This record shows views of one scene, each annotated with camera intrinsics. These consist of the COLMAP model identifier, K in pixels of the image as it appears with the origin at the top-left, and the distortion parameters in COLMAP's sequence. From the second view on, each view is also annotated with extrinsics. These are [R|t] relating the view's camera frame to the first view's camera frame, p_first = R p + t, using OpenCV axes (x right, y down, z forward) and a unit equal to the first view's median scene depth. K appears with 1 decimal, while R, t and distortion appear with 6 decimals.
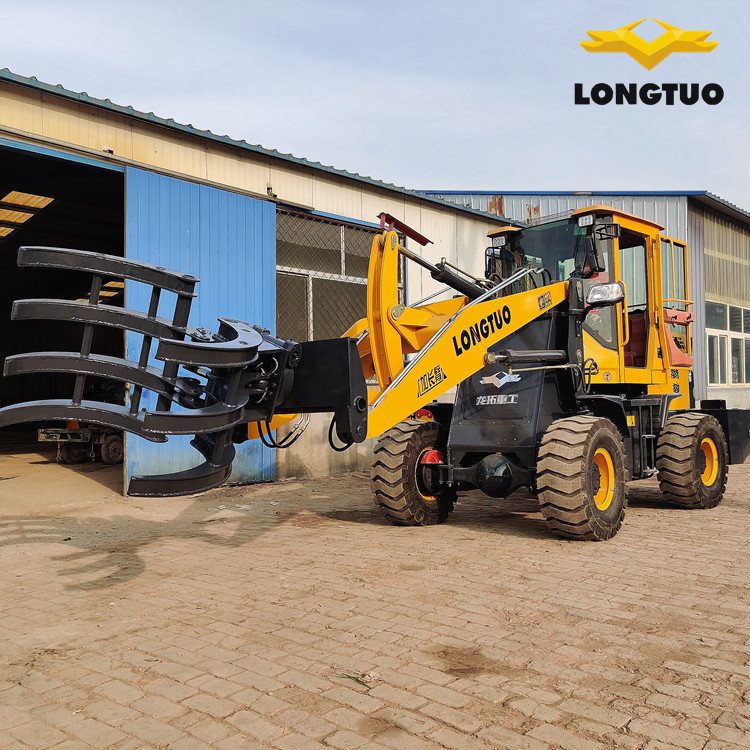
lens RADIAL K [[772.8, 0, 375.2], [0, 772.8, 375.8], [0, 0, 1]] dist [0.033748, 0.000000]
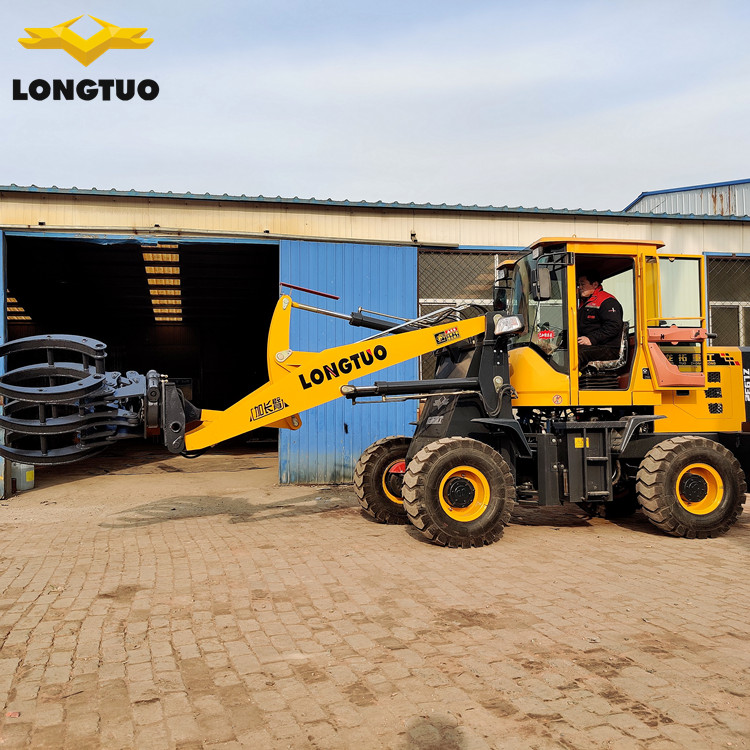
lens RADIAL K [[772.8, 0, 370.2], [0, 772.8, 373.6], [0, 0, 1]] dist [0.033748, 0.000000]
pose [[0.810542, -0.017746, -0.585411, 0.704690], [0.015863, 0.999839, -0.008347, -0.028891], [0.585465, -0.002521, 0.810694, 0.002398]]
